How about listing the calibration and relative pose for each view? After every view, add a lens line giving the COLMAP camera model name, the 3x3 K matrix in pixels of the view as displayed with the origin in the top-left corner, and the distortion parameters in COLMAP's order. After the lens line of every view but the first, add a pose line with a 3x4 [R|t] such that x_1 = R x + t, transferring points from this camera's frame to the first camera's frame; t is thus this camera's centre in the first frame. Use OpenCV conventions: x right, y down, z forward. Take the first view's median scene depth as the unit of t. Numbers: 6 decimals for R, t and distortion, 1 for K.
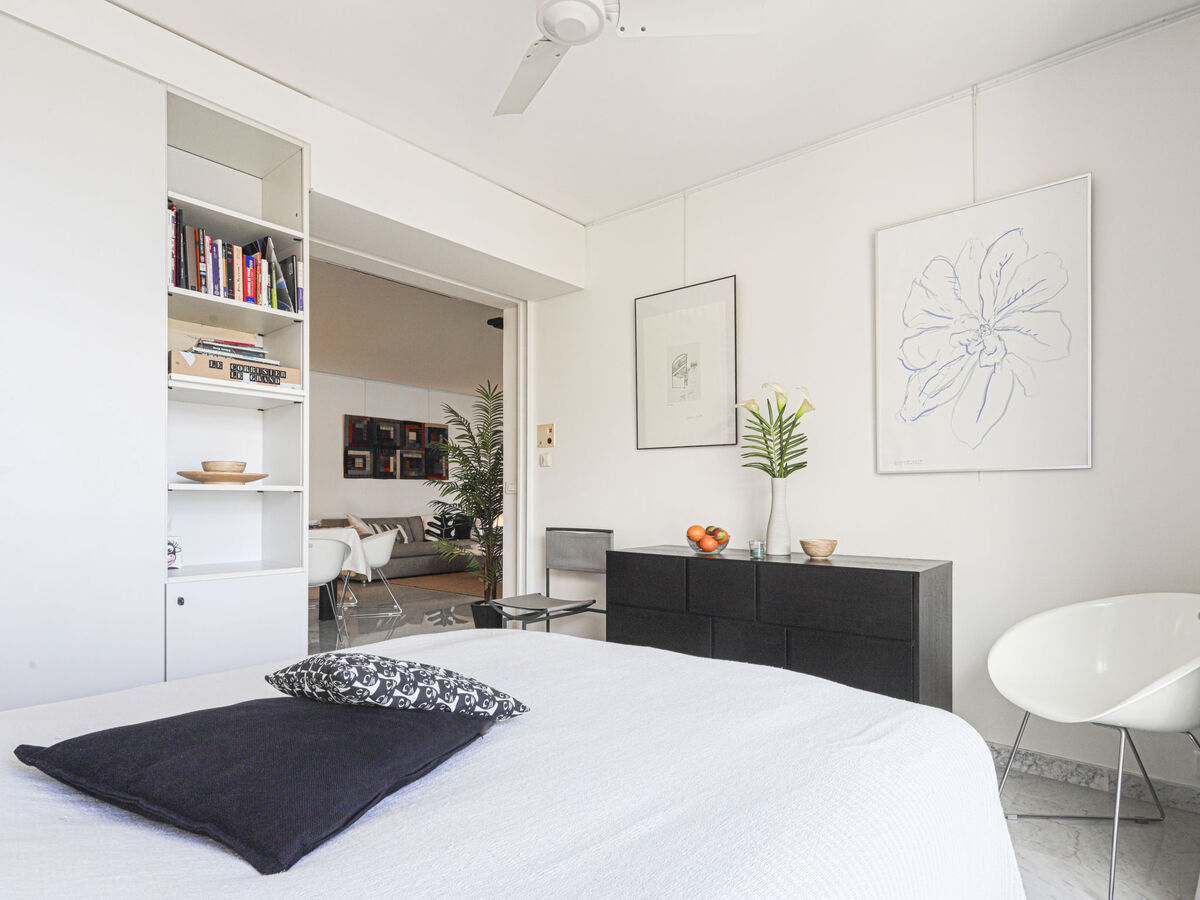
lens RADIAL K [[655.3, 0, 597.6], [0, 655.3, 500.8], [0, 0, 1]] dist [0.016132, 0.002590]
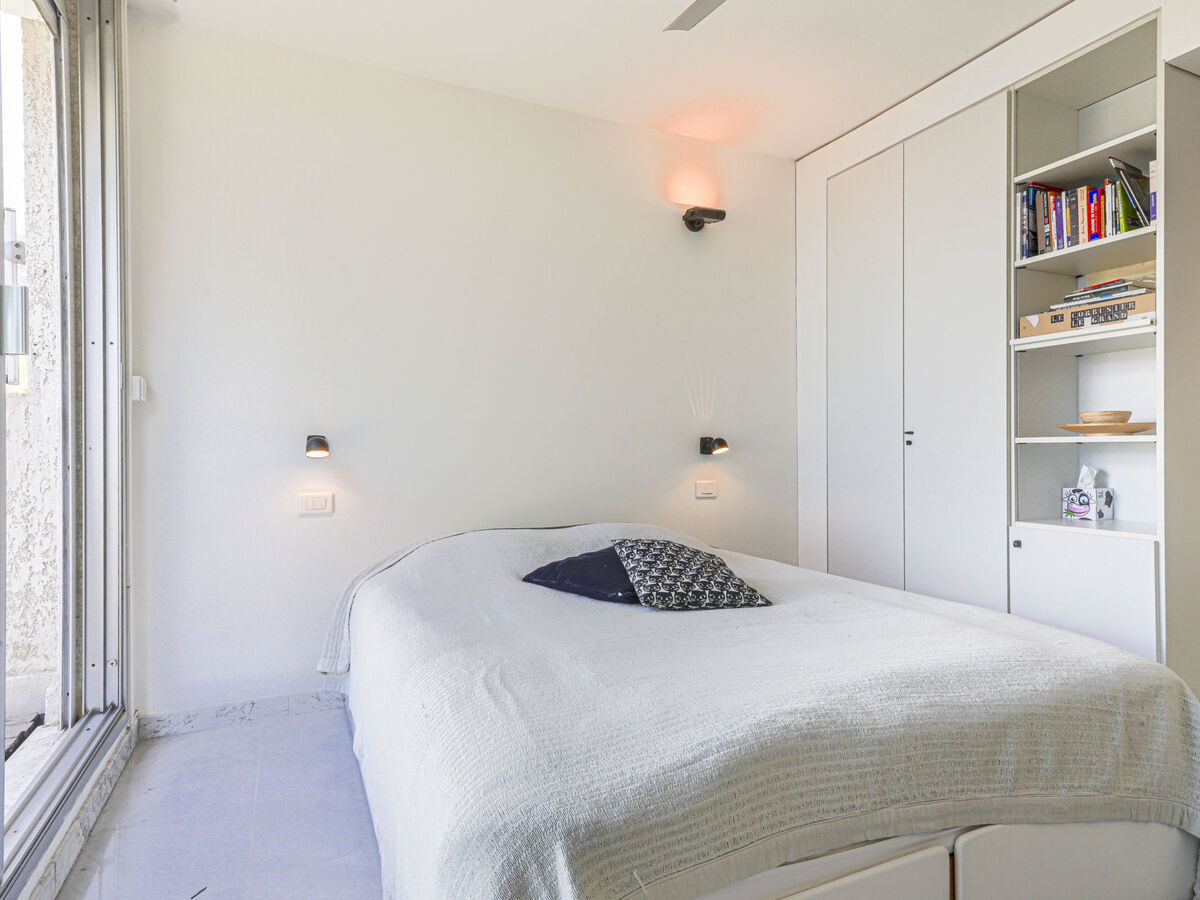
lens RADIAL K [[655.3, 0, 600.0], [0, 655.3, 449.2], [0, 0, 1]] dist [0.016132, 0.002590]
pose [[-0.414530, -0.001000, -0.910035, 0.617931], [-0.001383, 0.999999, -0.000470, -0.004330], [0.910035, 0.001063, -0.414531, 0.761914]]
